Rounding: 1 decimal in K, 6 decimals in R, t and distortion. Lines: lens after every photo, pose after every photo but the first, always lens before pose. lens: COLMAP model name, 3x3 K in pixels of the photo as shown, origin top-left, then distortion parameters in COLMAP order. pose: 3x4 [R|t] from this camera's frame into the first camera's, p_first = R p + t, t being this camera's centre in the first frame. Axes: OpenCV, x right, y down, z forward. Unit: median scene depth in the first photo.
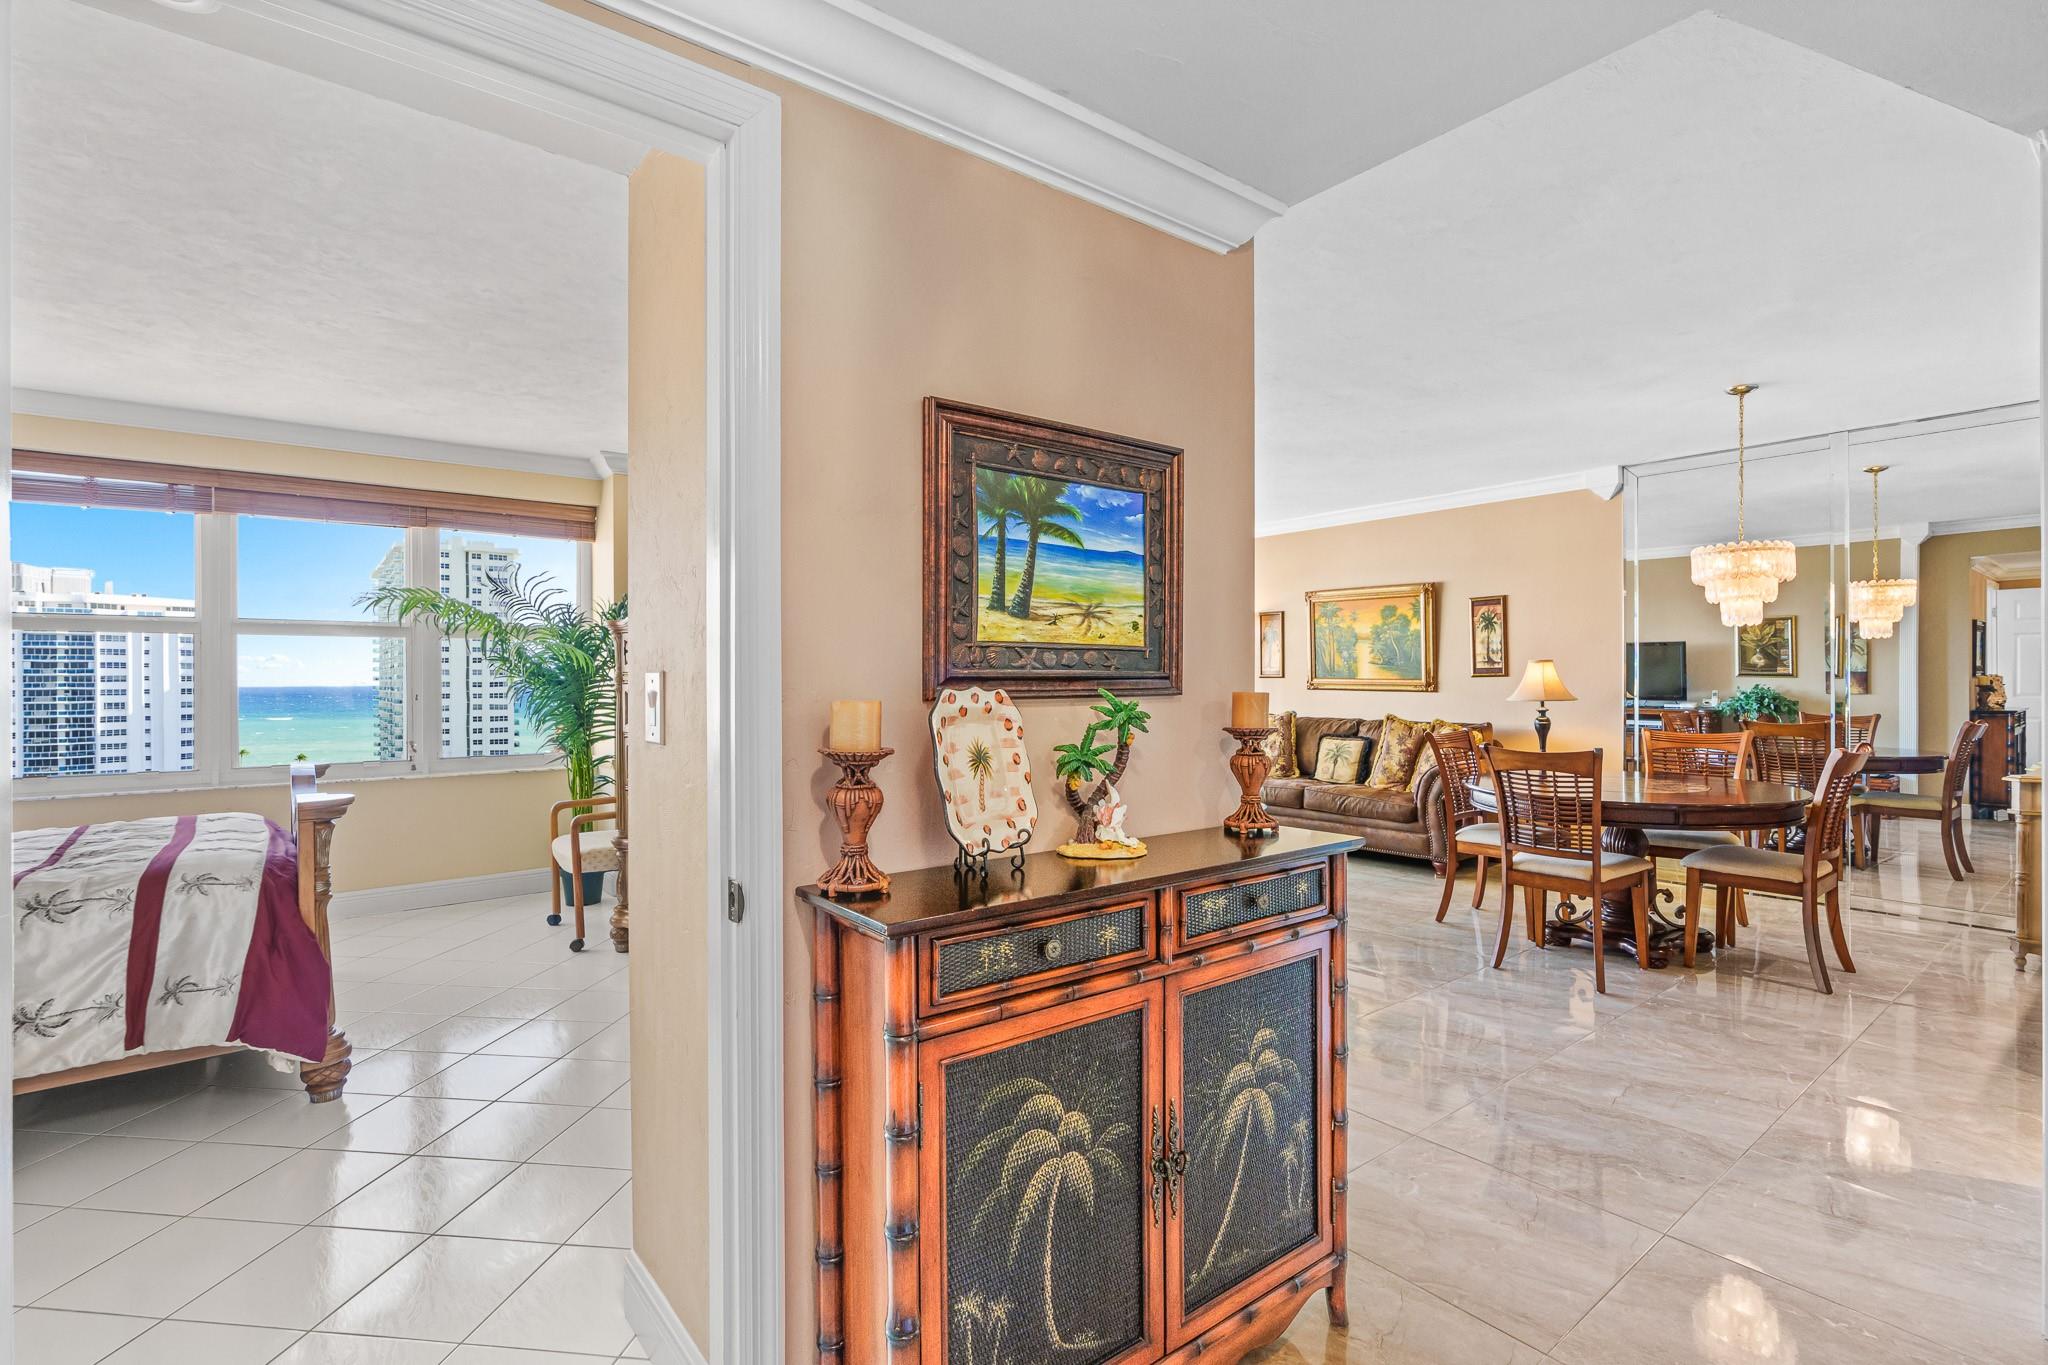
lens RADIAL K [[921.9, 0, 1002.7], [0, 921.9, 680.4], [0, 0, 1]] dist [-0.007602, 0.003311]
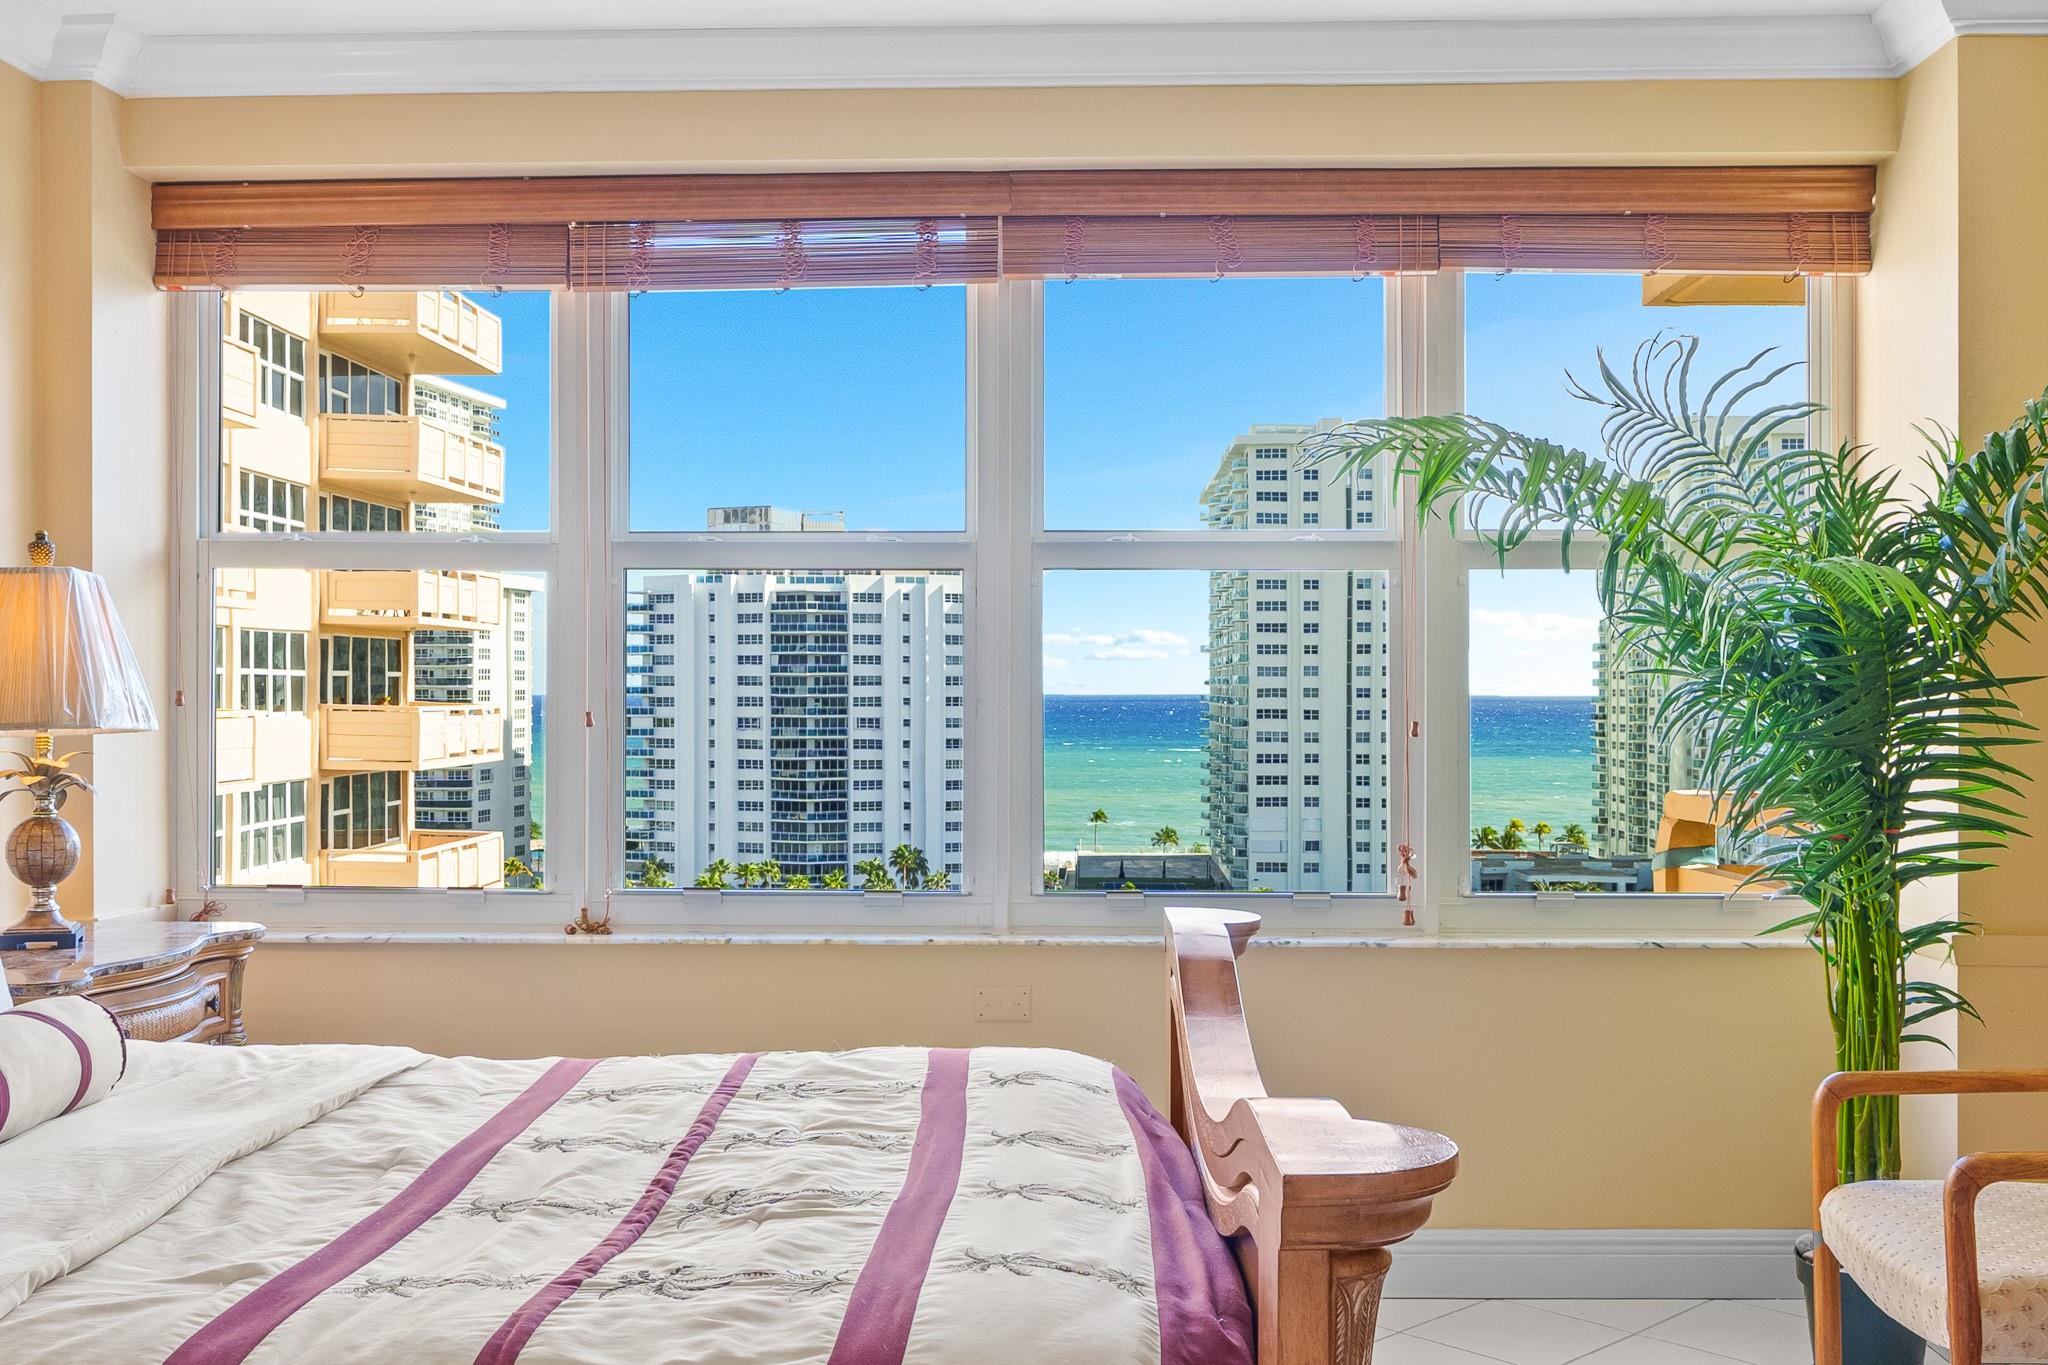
lens RADIAL K [[1969.6, 0, 1045.7], [0, 1969.6, 692.5], [0, 0, 1]] dist [-0.019993, 0.000000]
pose [[0.777863, 0.006451, -0.628401, -0.247424], [-0.004986, 0.999979, 0.004093, 0.000916], [0.628414, -0.000050, 0.777879, 0.280144]]
